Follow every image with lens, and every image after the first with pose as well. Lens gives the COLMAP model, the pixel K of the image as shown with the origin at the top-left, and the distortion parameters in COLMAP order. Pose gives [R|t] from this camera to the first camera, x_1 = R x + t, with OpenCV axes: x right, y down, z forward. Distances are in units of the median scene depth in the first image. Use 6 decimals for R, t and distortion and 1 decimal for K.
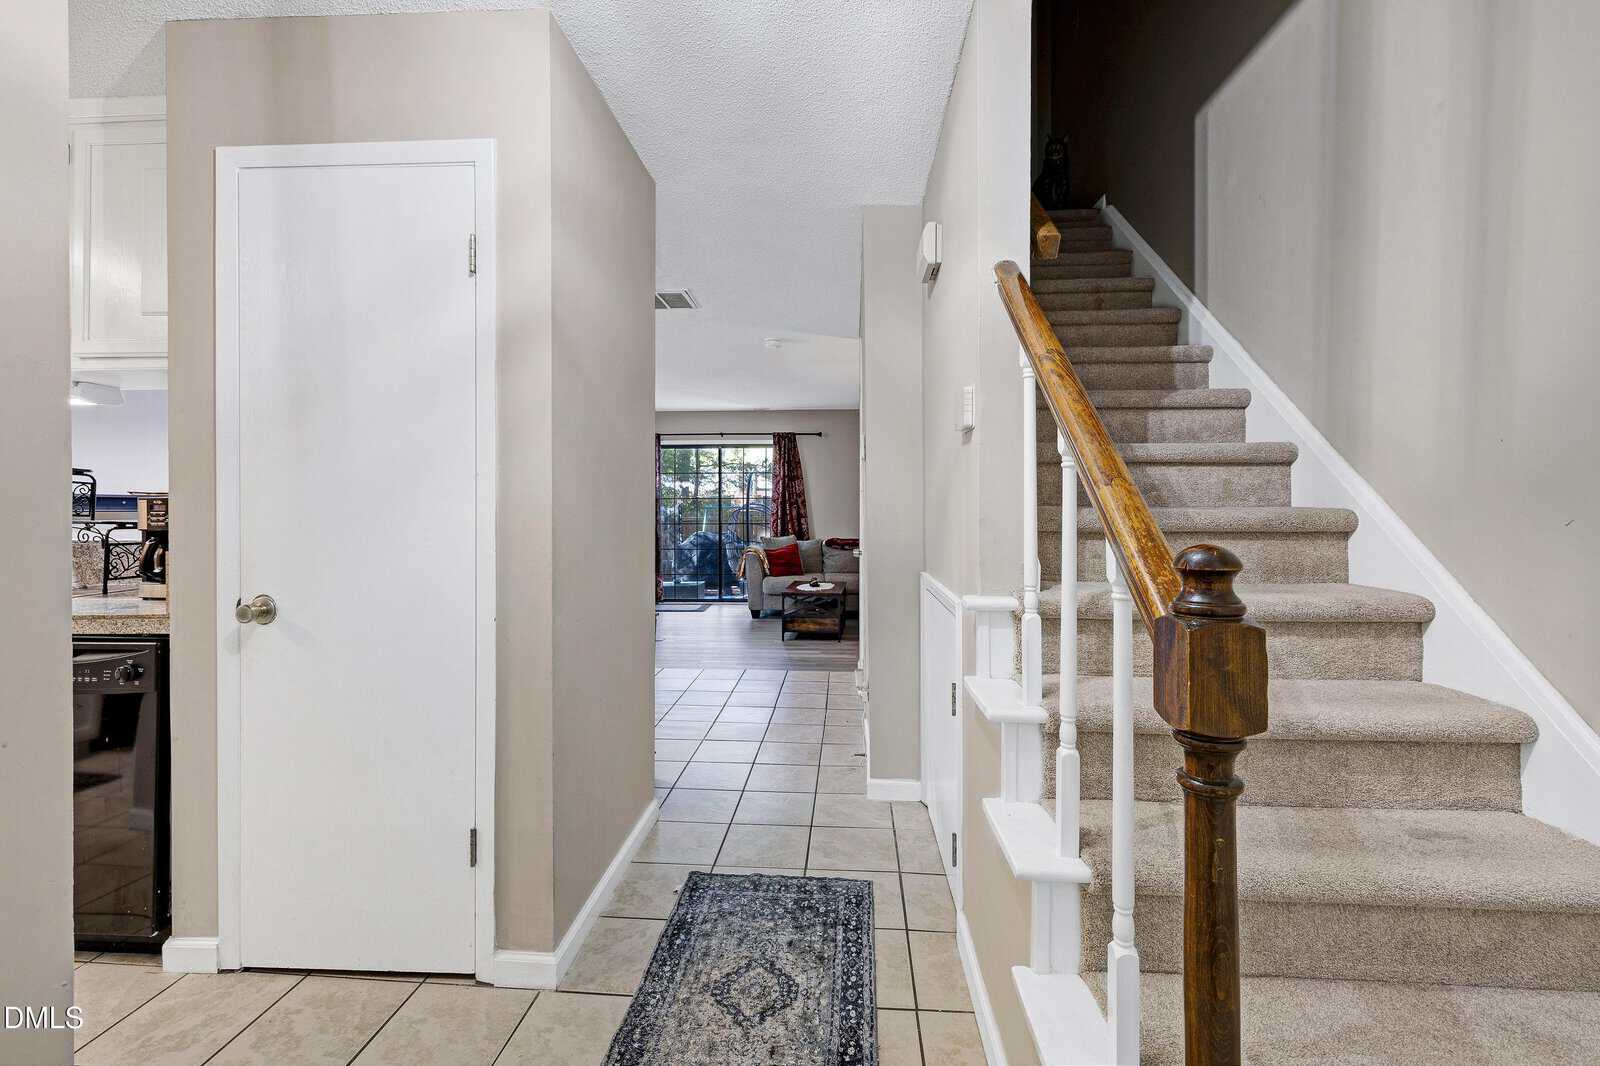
lens RADIAL K [[682.5, 0, 802.6], [0, 682.5, 517.6], [0, 0, 1]] dist [-0.000745, -0.000284]
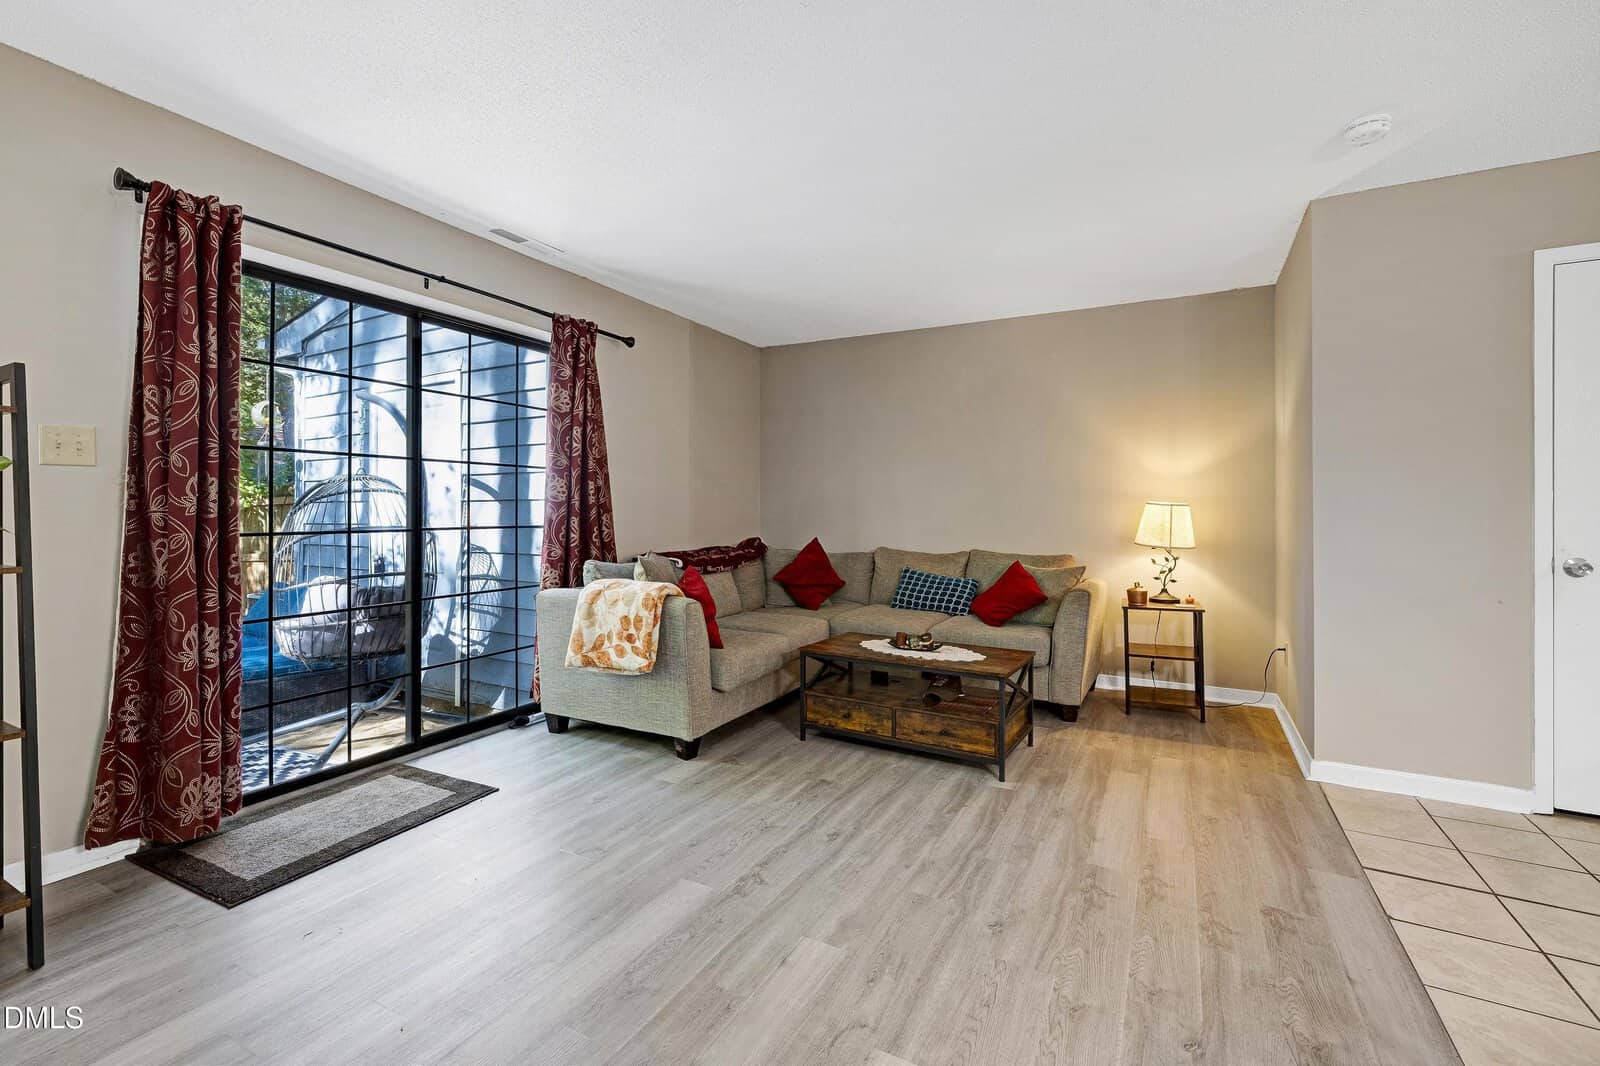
lens RADIAL K [[695.3, 0, 796.6], [0, 695.3, 509.1], [0, 0, 1]] dist [-0.001078, -0.000028]
pose [[0.424927, 0.001266, 0.905227, -0.390282], [0.003833, 0.999988, -0.003198, -0.000062], [-0.905220, 0.004829, 0.424916, 0.710924]]
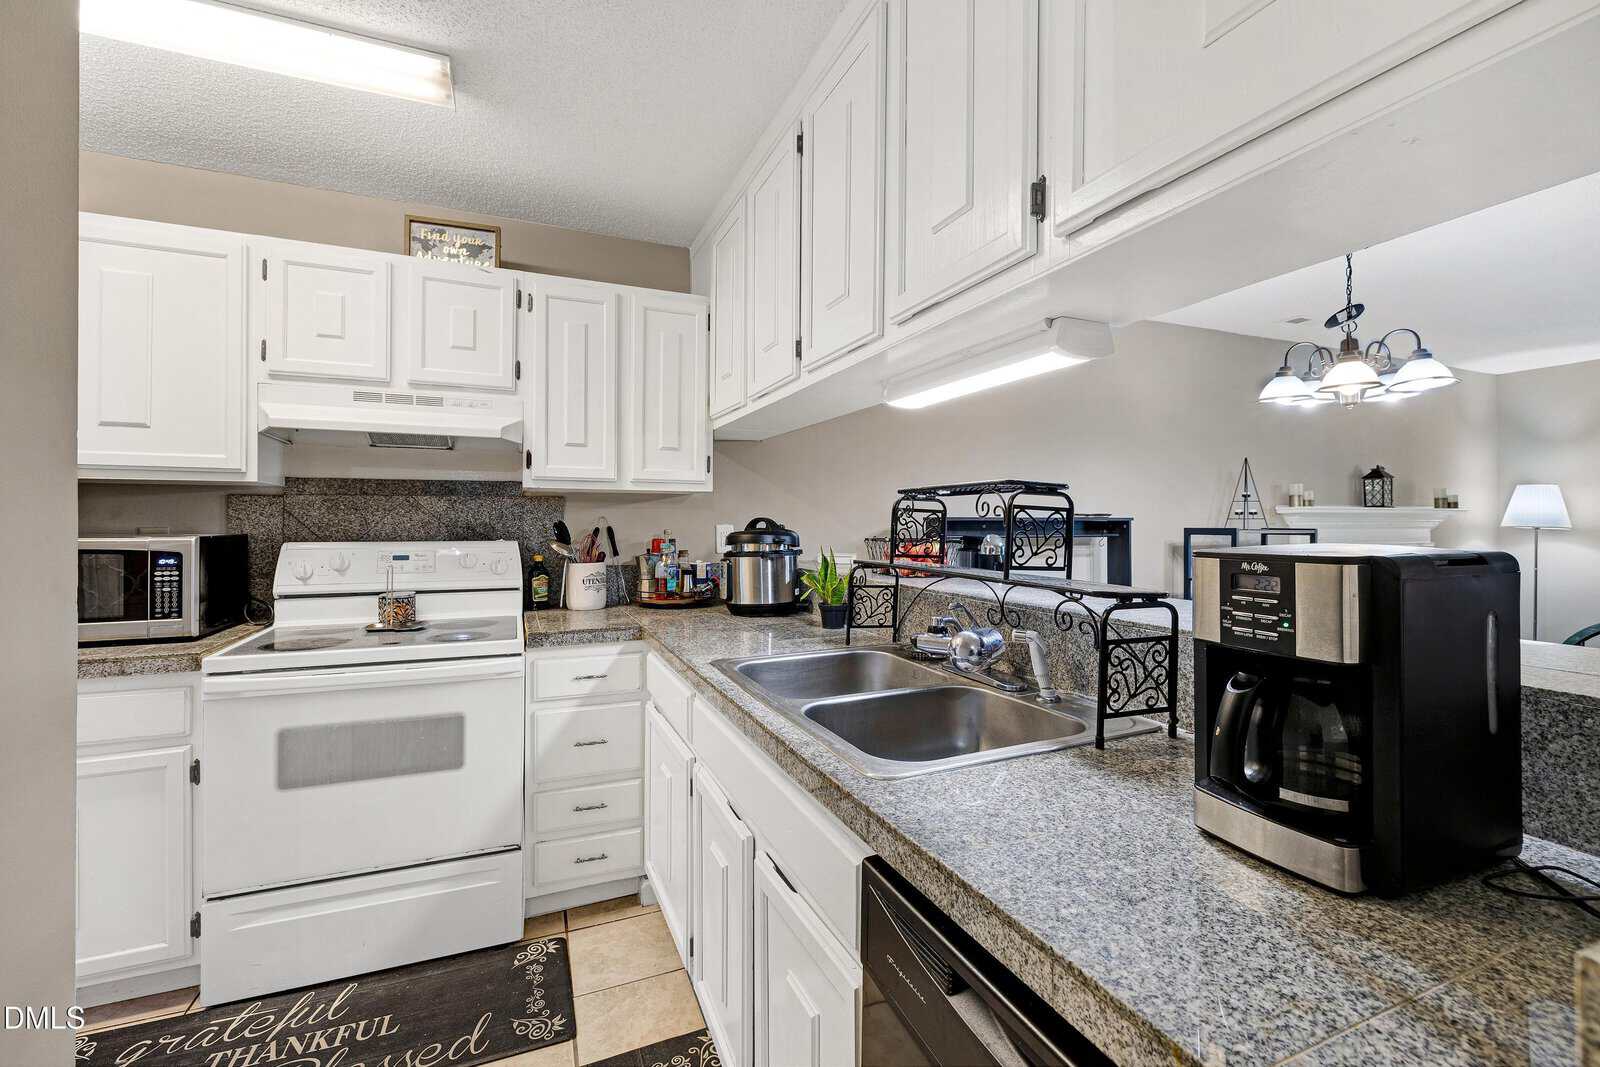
lens RADIAL K [[682.5, 0, 802.6], [0, 682.5, 518.1], [0, 0, 1]] dist [-0.000745, -0.000284]
pose [[0.441066, -0.006424, -0.897452, -0.190196], [-0.008405, 0.999901, -0.011288, -0.010503], [0.897435, 0.012522, 0.440969, 0.167344]]
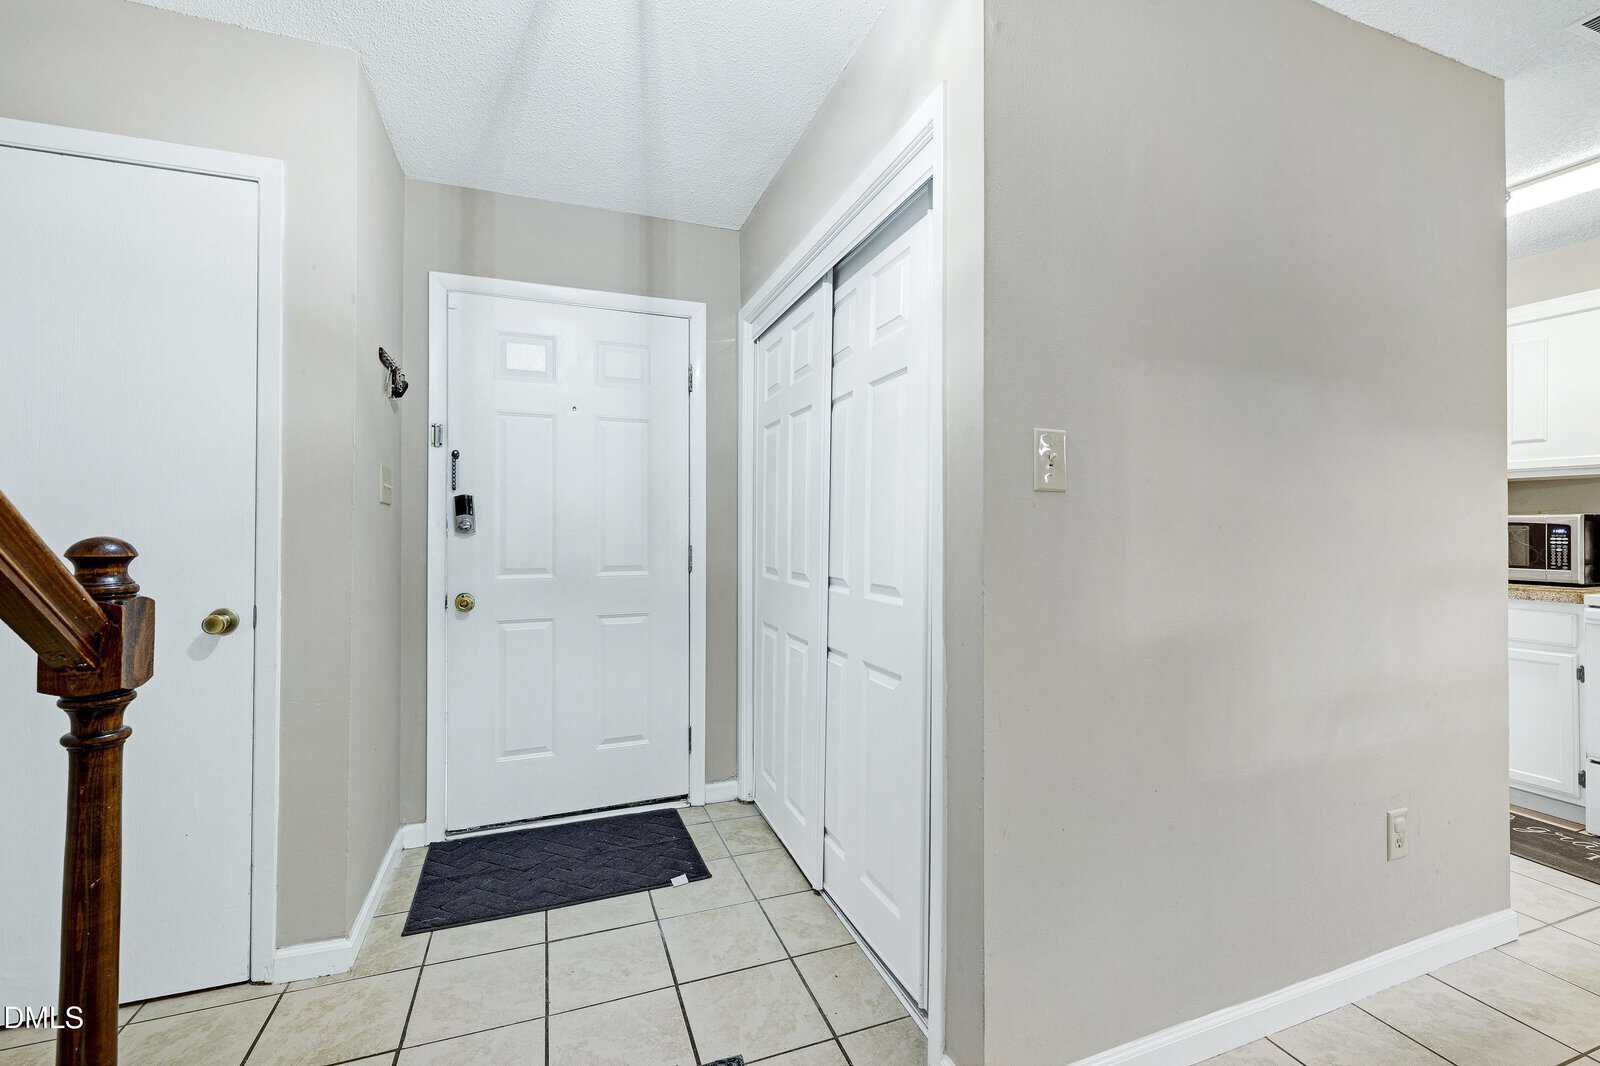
lens RADIAL K [[682.5, 0, 802.6], [0, 682.5, 517.6], [0, 0, 1]] dist [-0.000745, -0.000284]
pose [[-0.911201, -0.007375, -0.411895, -0.003233], [-0.008131, 0.999967, 0.000083, -0.000028], [0.411881, 0.003424, -0.911231, 0.232284]]
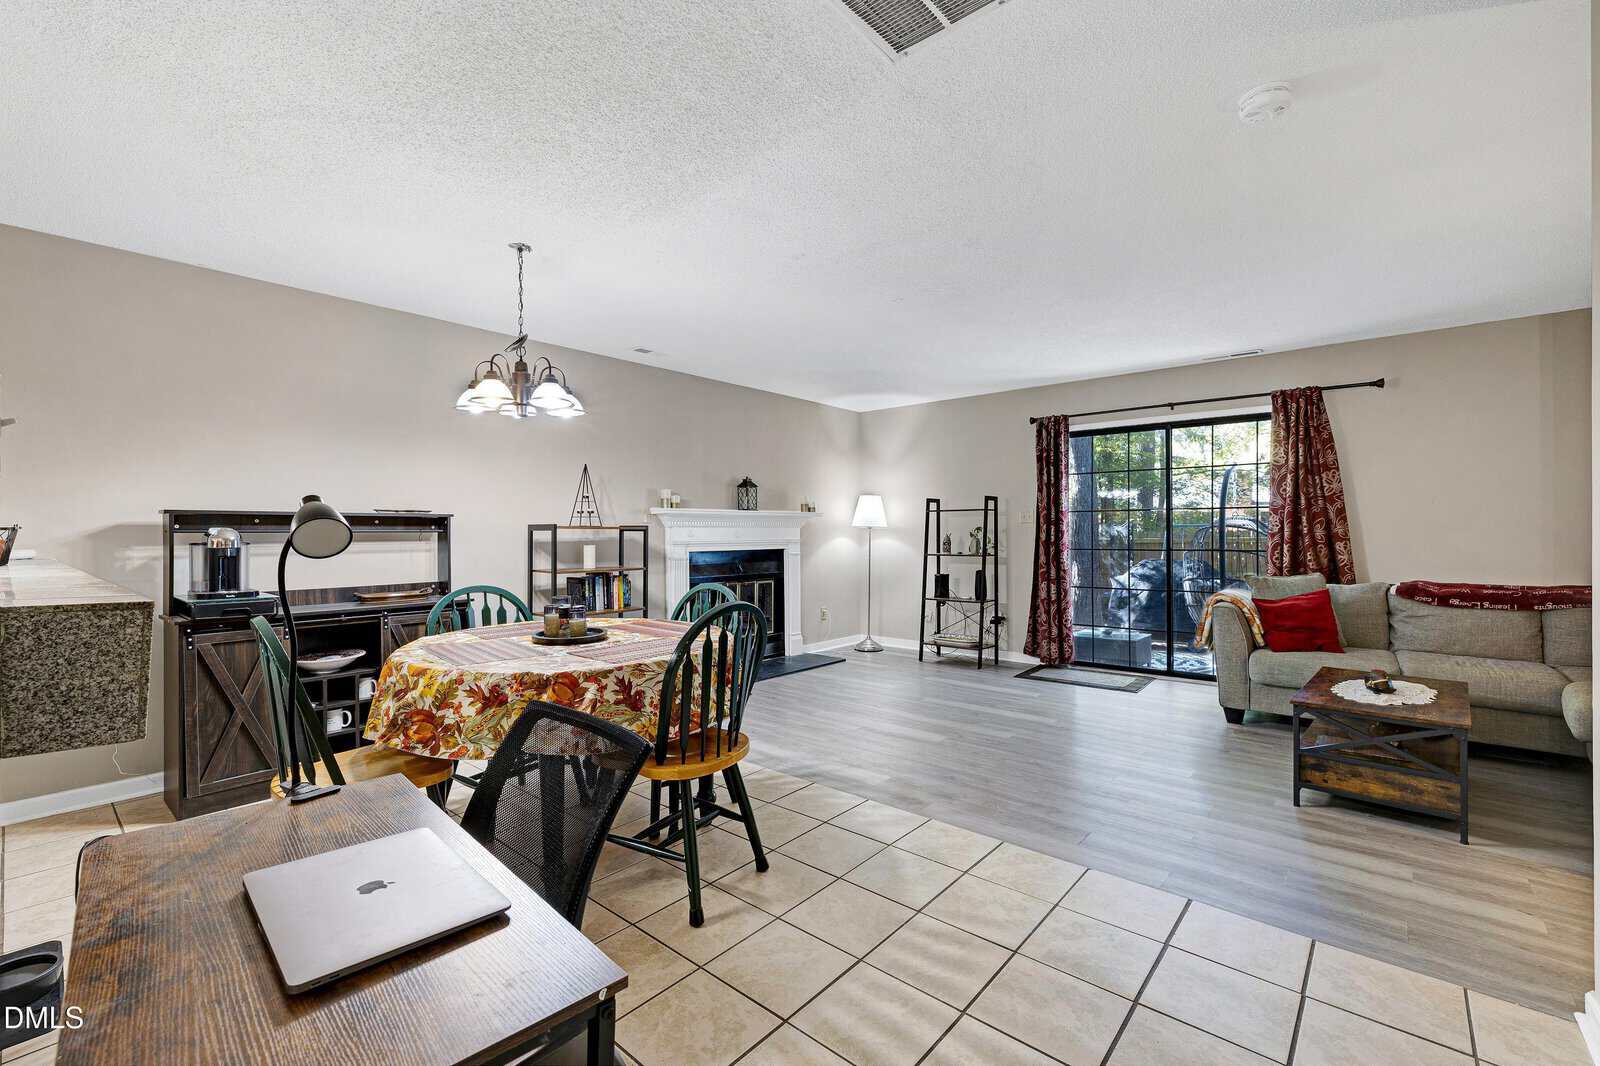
lens RADIAL K [[684.3, 0, 800.0], [0, 684.3, 533.0], [0, 0, 1]] dist [0.001667, -0.000245]
pose [[0.794888, -0.002613, -0.606750, -0.010543], [-0.001909, 0.999975, -0.006808, -0.001726], [0.606753, 0.006570, 0.794863, 0.321368]]
